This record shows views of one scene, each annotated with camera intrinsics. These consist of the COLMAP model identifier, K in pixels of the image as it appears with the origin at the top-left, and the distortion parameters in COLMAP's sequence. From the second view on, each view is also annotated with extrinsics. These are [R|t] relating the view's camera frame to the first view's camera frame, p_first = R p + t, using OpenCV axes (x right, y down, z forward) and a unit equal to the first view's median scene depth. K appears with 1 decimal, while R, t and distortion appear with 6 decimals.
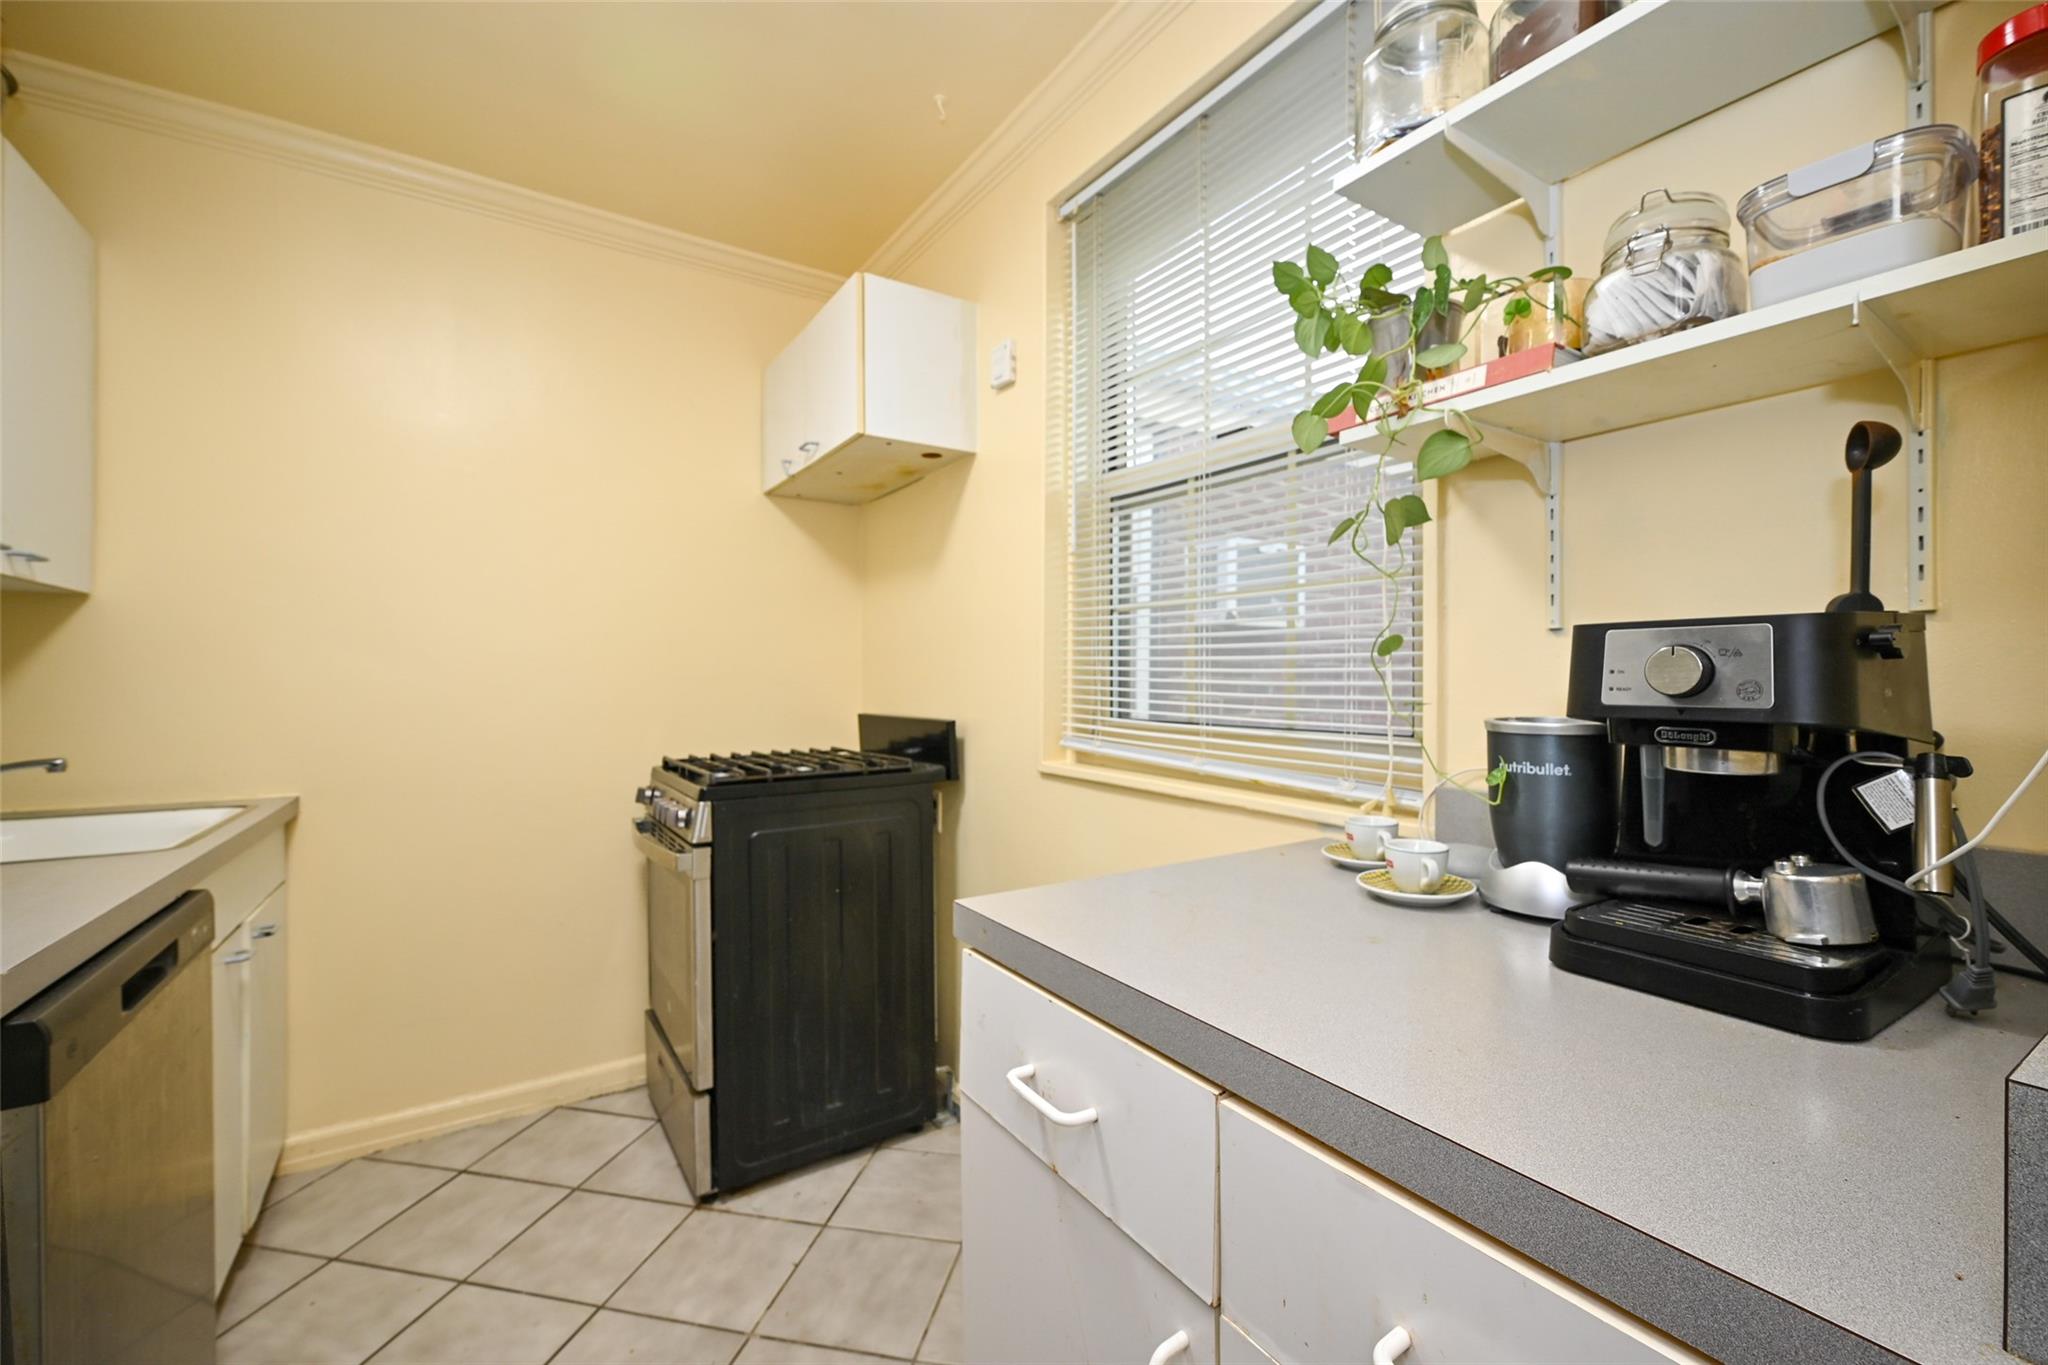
lens RADIAL K [[860.9, 0, 1024.0], [0, 860.9, 682.5], [0, 0, 1]] dist [-0.001262, 0.000026]
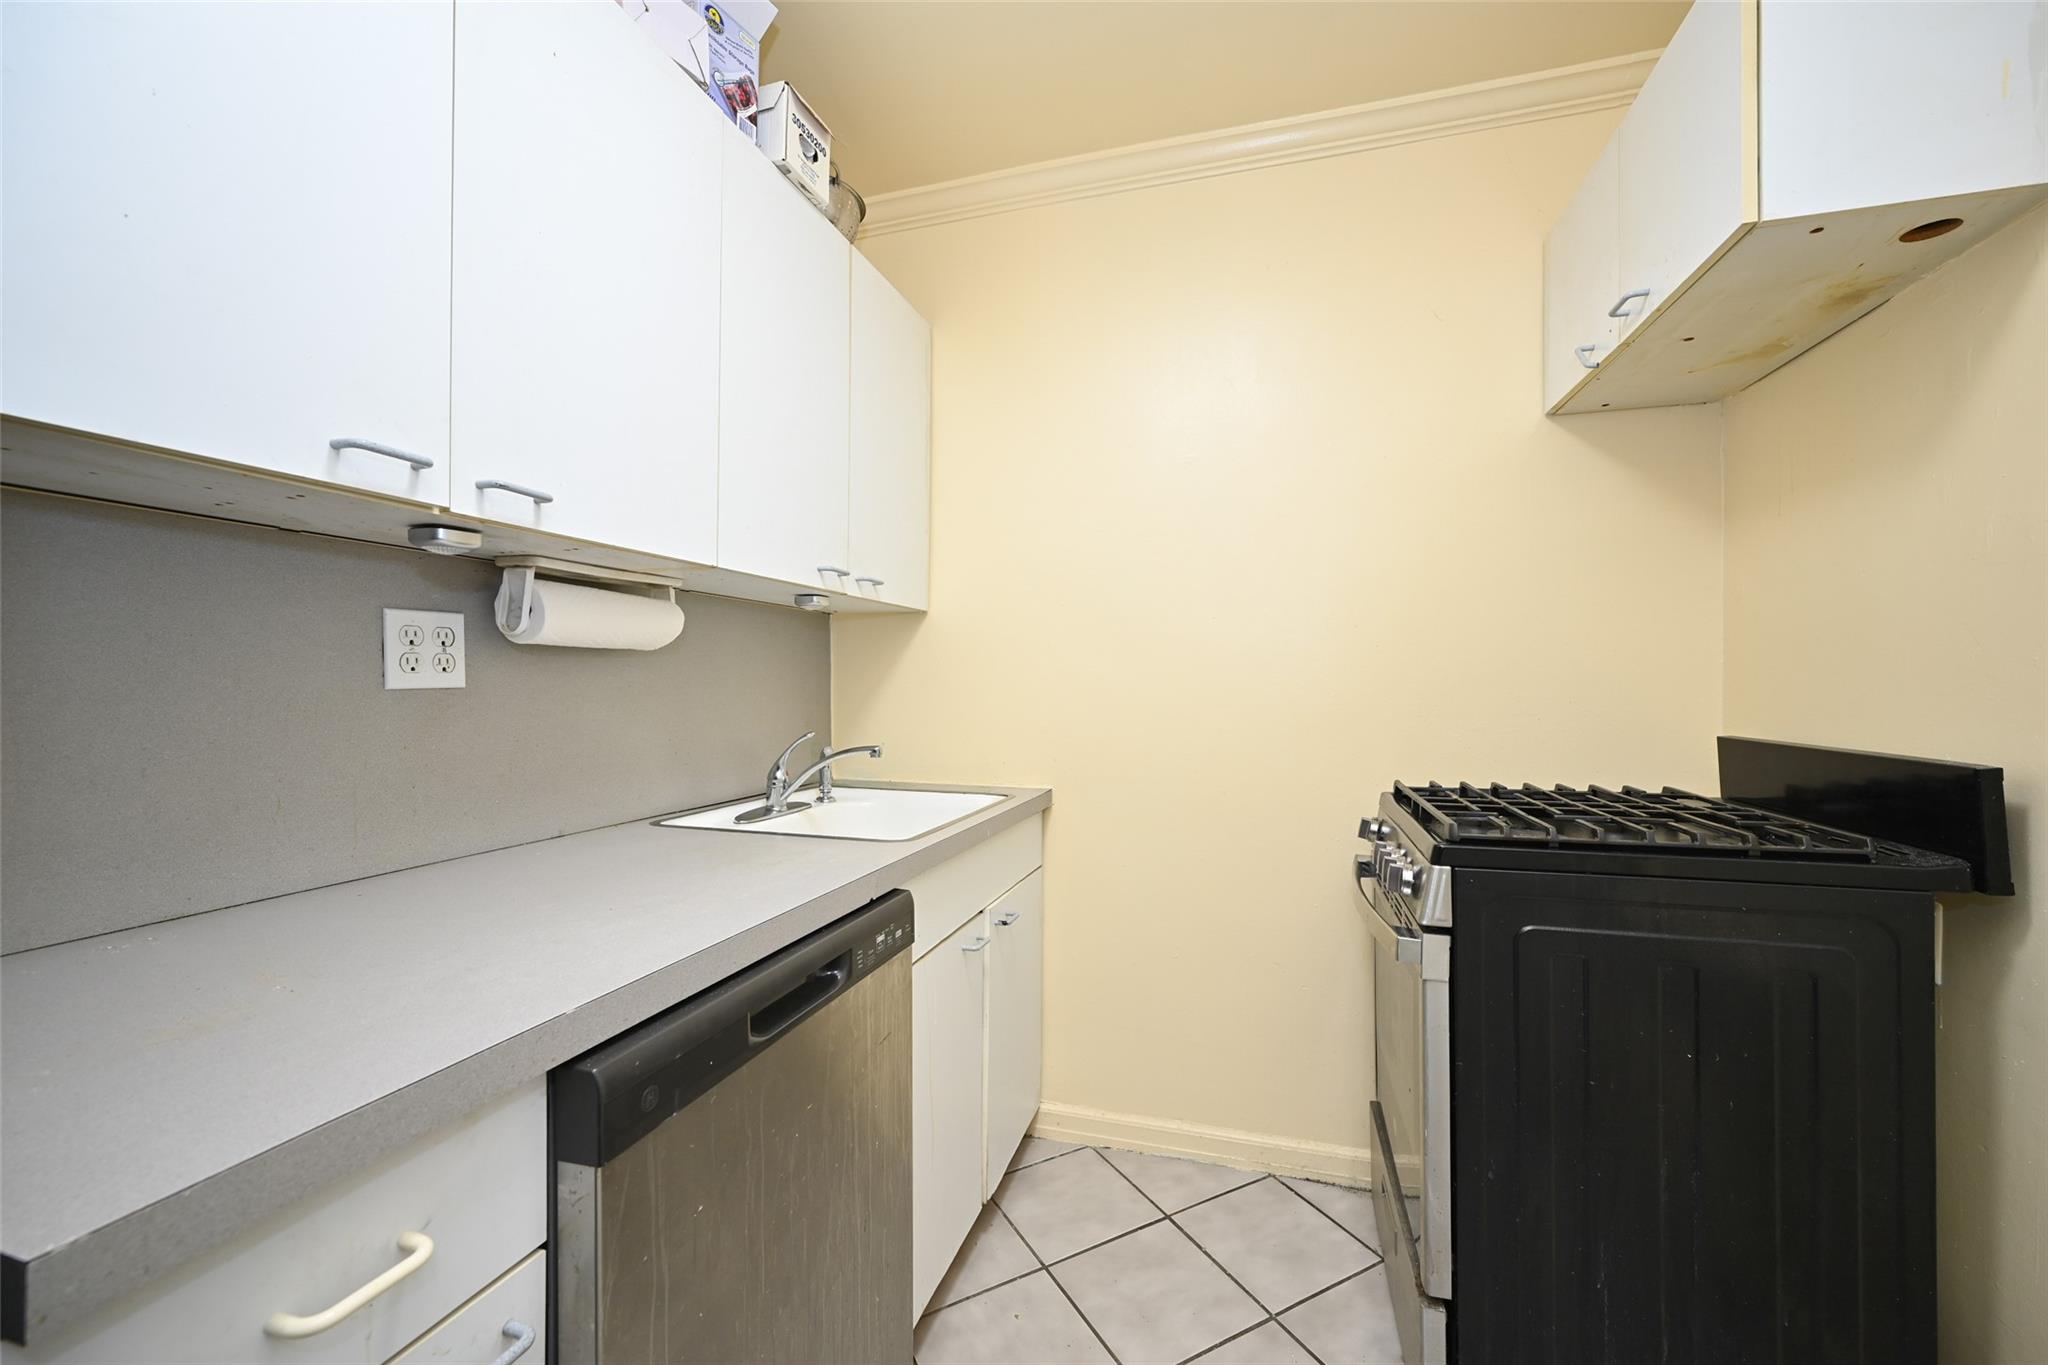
lens RADIAL K [[810.8, 0, 1024.0], [0, 810.8, 682.5], [0, 0, 1]] dist [0.000253, 0.000329]
pose [[0.648973, 0.003147, -0.760805, -0.091440], [-0.004271, 0.999991, 0.000494, -0.001195], [0.760800, 0.002929, 0.648980, 0.305638]]
